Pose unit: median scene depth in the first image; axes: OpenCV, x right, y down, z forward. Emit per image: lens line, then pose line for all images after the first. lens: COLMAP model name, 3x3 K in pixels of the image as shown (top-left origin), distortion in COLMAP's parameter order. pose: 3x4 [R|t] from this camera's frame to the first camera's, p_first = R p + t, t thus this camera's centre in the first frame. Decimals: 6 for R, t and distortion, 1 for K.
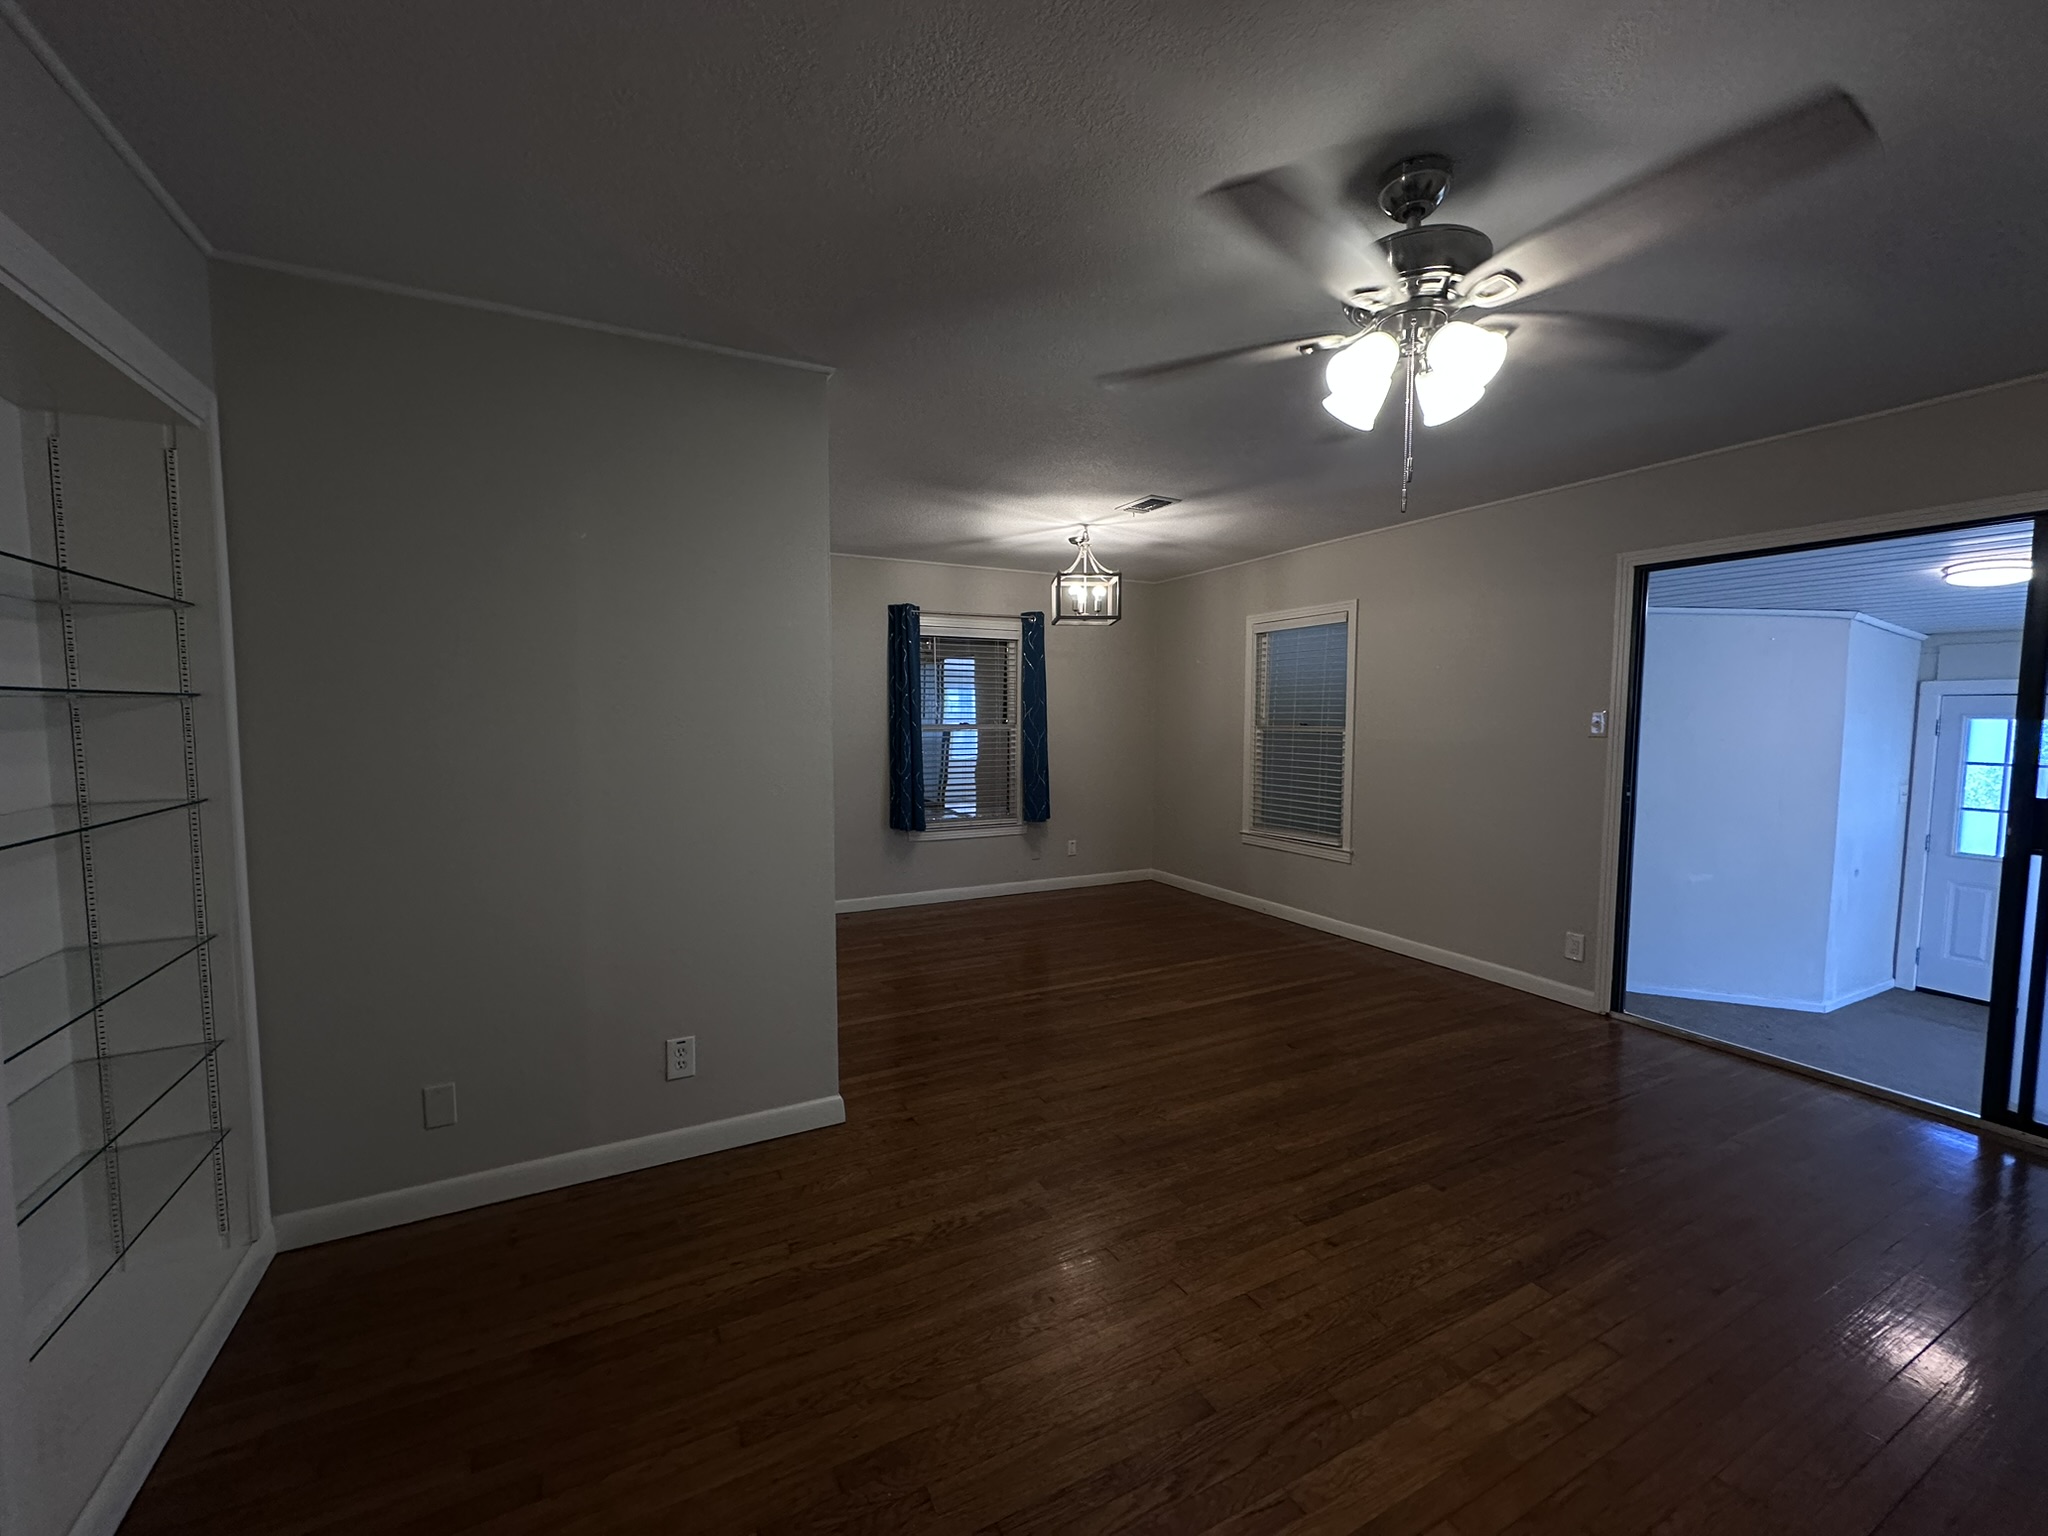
lens RADIAL K [[817.6, 0, 1024.0], [0, 817.6, 768.0], [0, 0, 1]] dist [-0.000457, -0.000033]
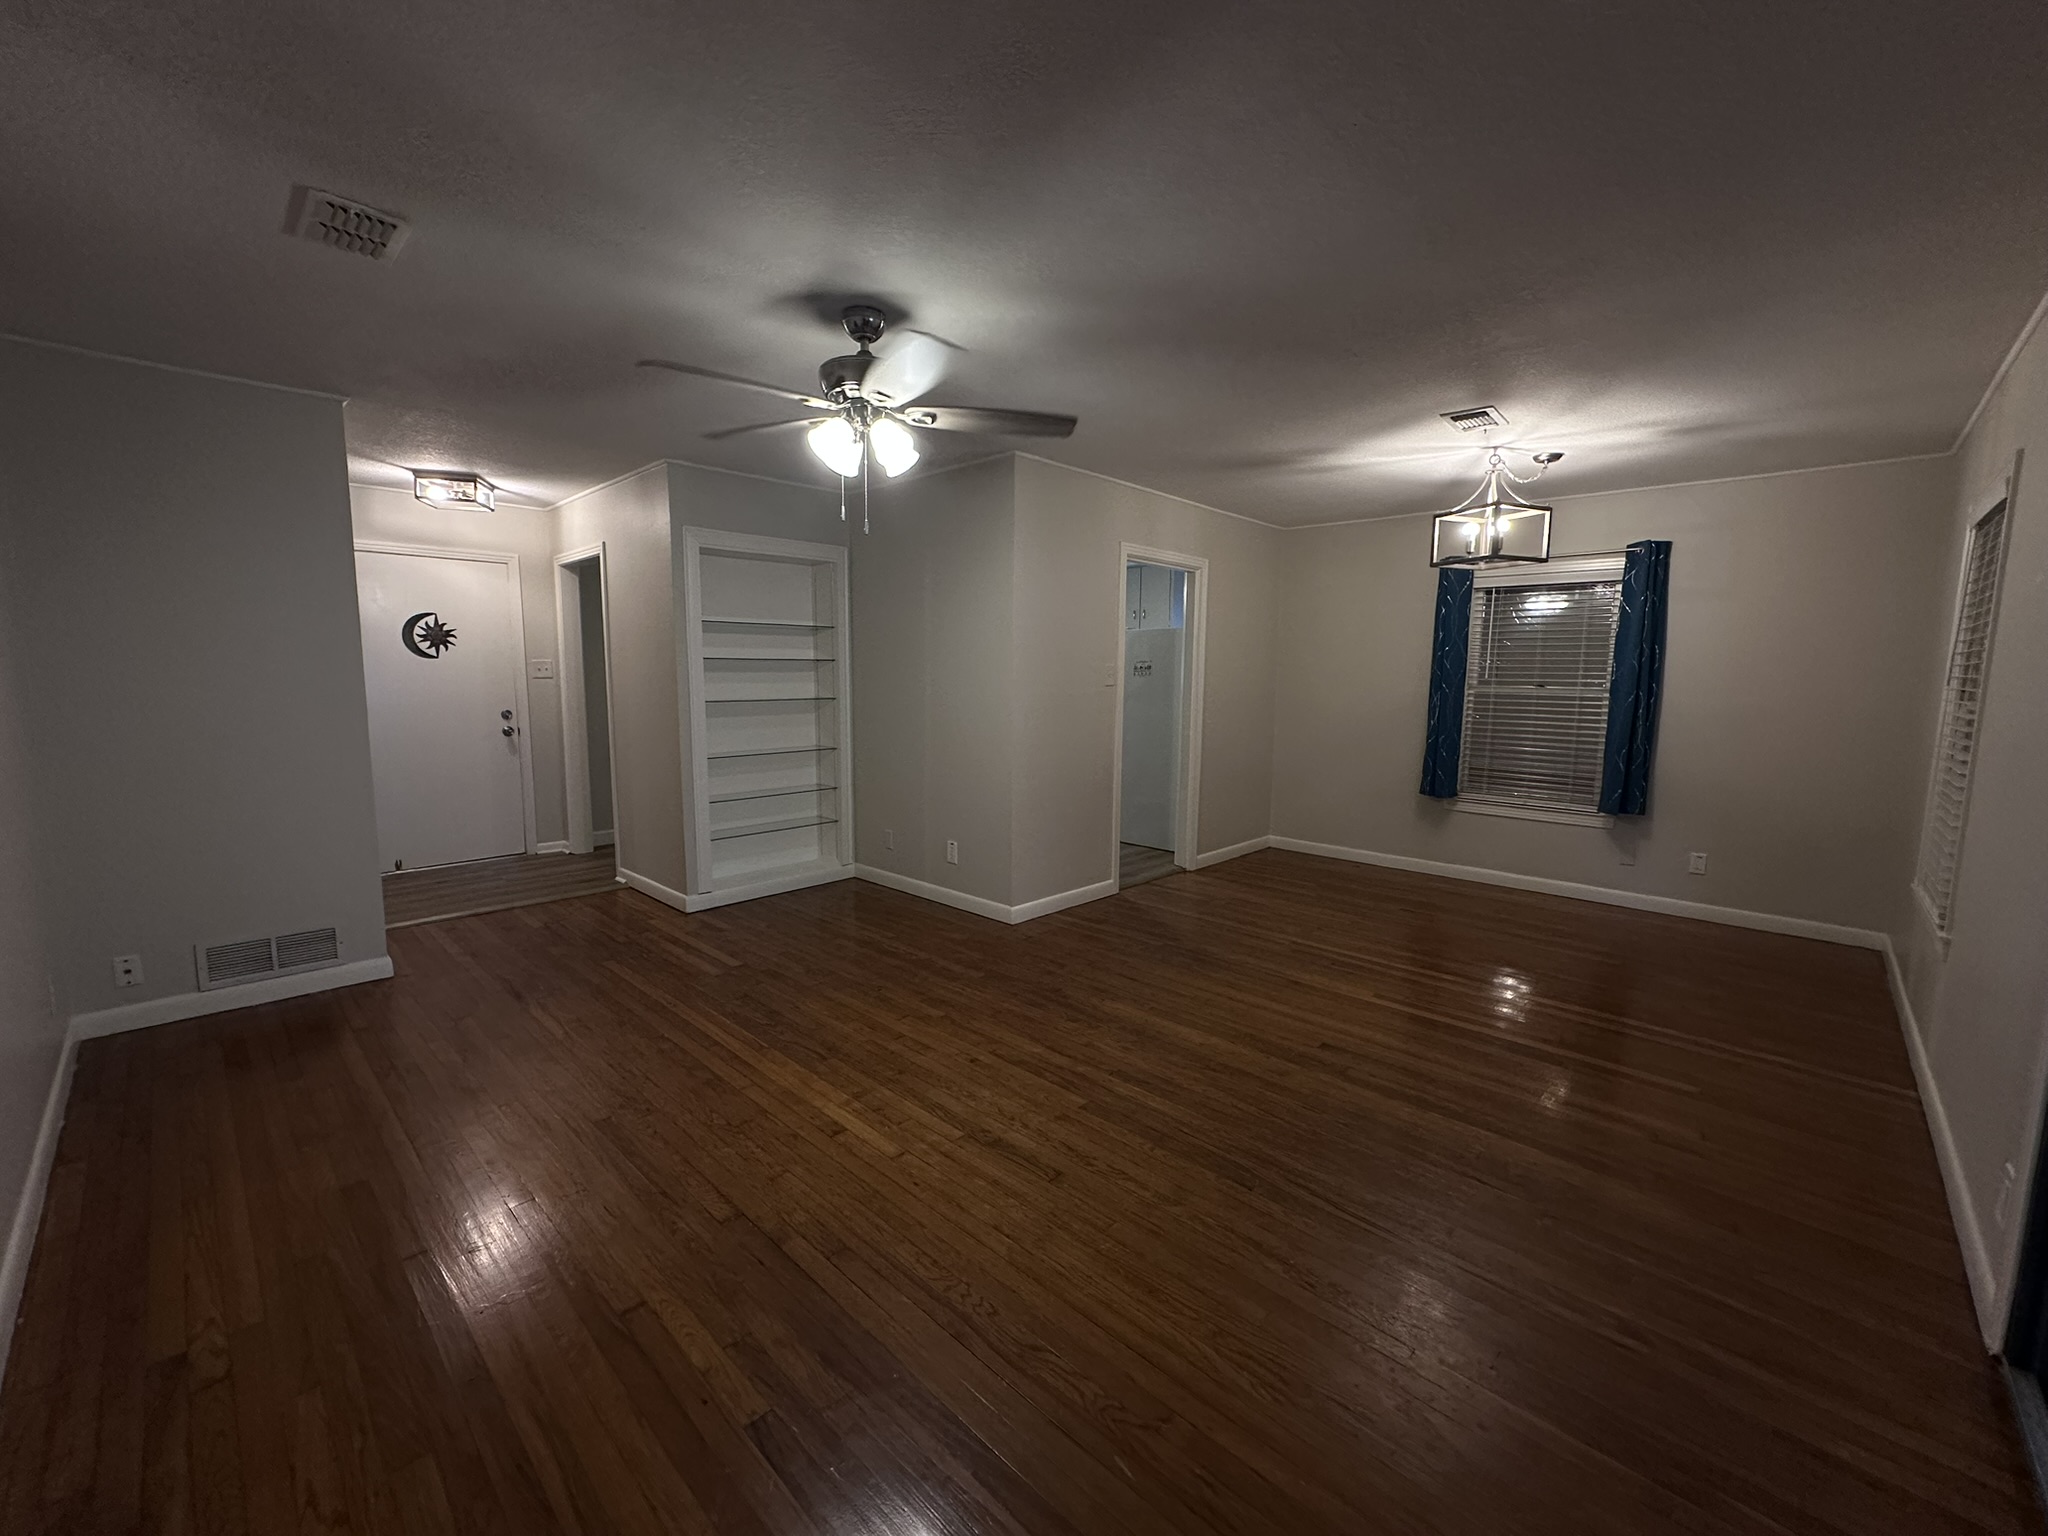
lens RADIAL K [[816.4, 0, 1024.0], [0, 816.4, 768.0], [0, 0, 1]] dist [-0.001098, -0.000059]
pose [[0.326561, 0.113033, -0.938393, 0.911948], [-0.072273, 0.992903, 0.094448, -0.017513], [0.942409, 0.036977, 0.332412, 0.347065]]
